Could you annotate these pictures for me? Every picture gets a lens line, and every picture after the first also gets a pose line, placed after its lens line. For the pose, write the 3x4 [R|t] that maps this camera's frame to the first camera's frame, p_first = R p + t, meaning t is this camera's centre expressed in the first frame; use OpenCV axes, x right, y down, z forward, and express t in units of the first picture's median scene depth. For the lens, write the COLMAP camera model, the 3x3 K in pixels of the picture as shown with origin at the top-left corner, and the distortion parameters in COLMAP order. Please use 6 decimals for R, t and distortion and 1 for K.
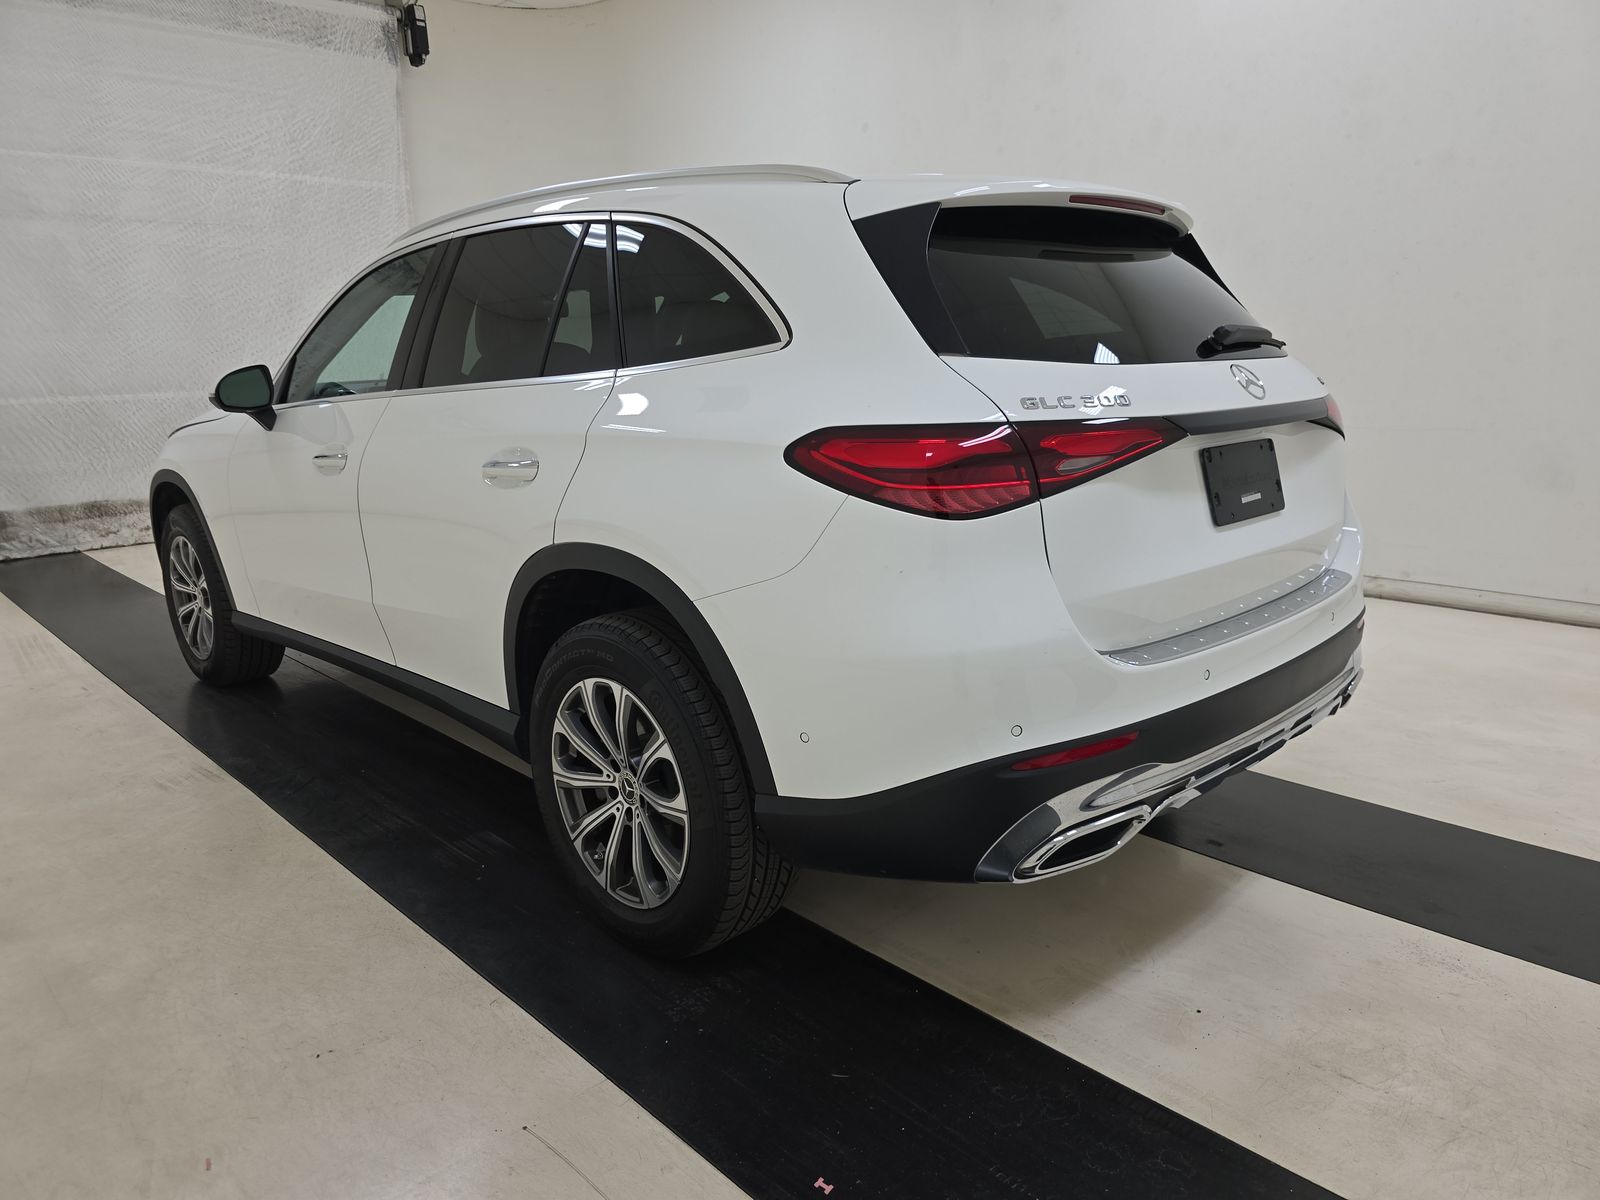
lens RADIAL K [[1089.7, 0, 815.5], [0, 1089.7, 589.5], [0, 0, 1]] dist [0.048286, -0.042688]
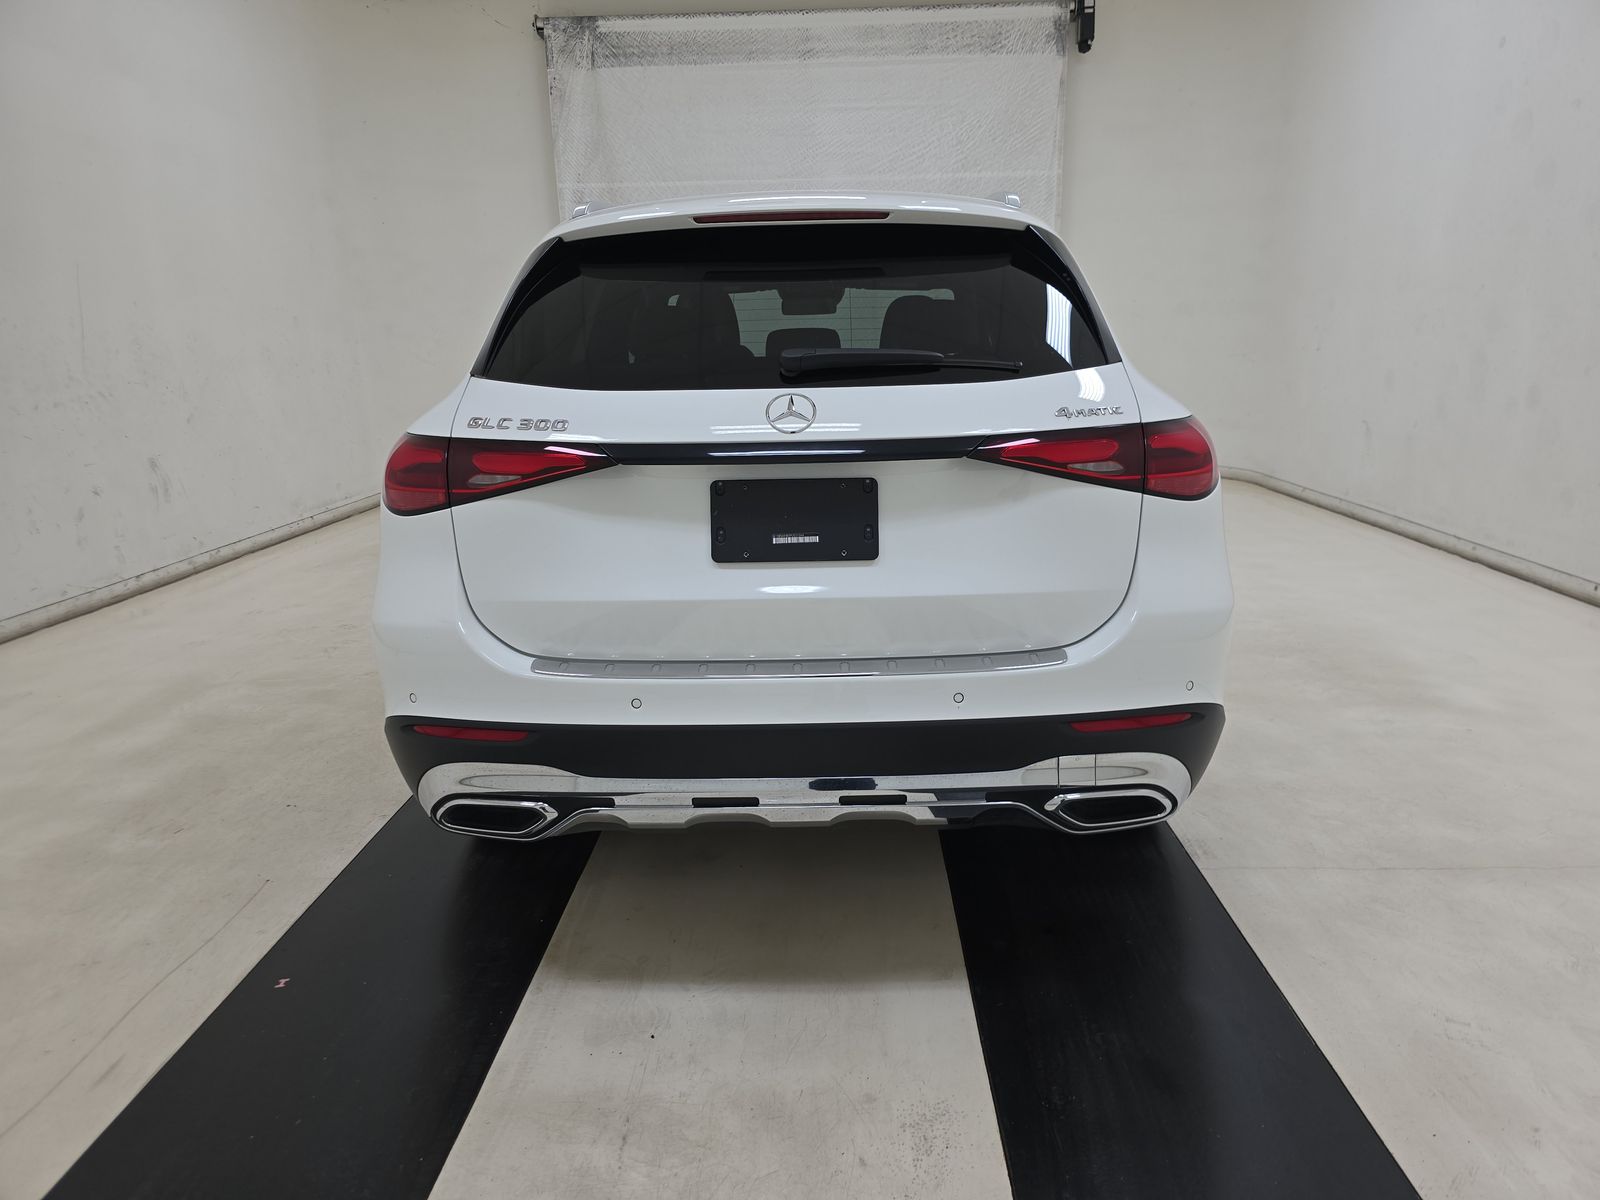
lens RADIAL K [[1089.7, 0, 815.5], [0, 1089.7, 589.5], [0, 0, 1]] dist [0.048286, -0.042688]
pose [[0.704184, 0.166514, -0.690215, 0.299399], [-0.143204, 0.985442, 0.091635, -0.036712], [0.695426, 0.034314, 0.717778, 0.103503]]
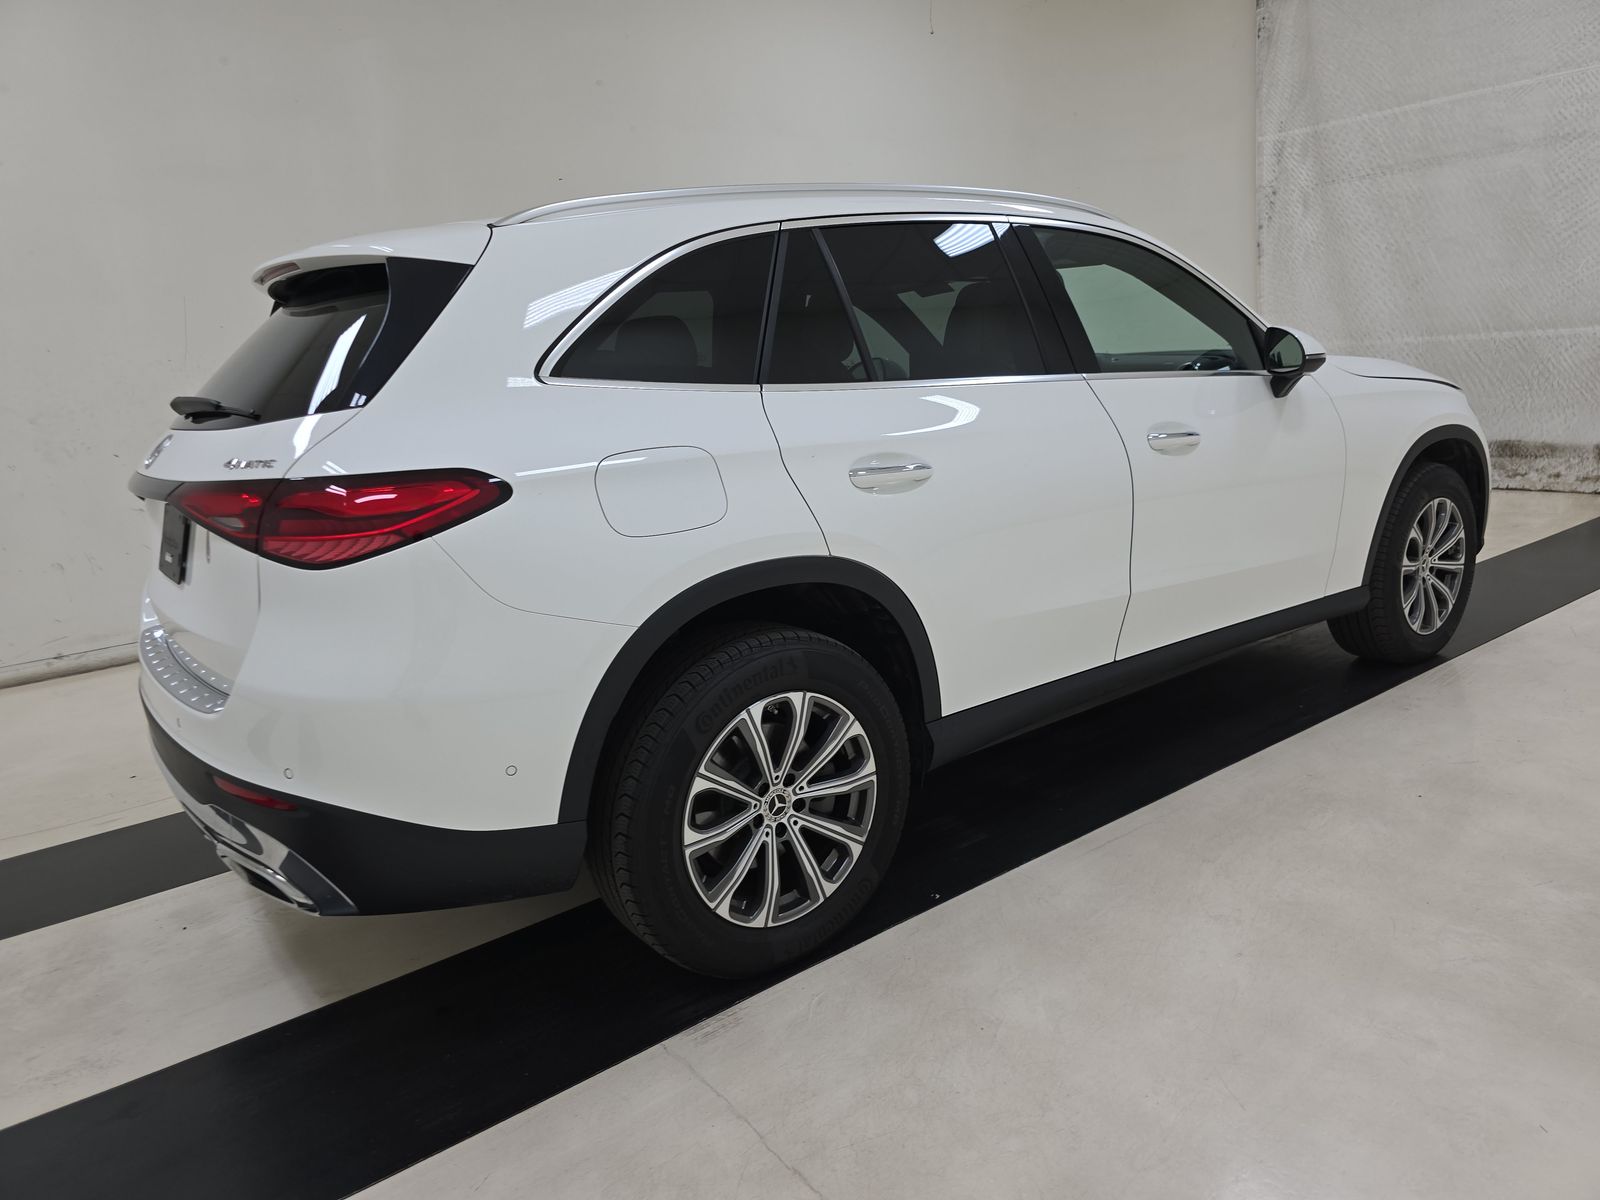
lens RADIAL K [[1087.8, 0, 804.5], [0, 1087.8, 610.5], [0, 0, 1]] dist [0.020070, -0.040403]
pose [[-0.133849, 0.254725, -0.957706, 0.389897], [-0.127088, 0.954010, 0.271503, -0.118467], [0.982819, 0.158053, -0.095321, 0.503084]]
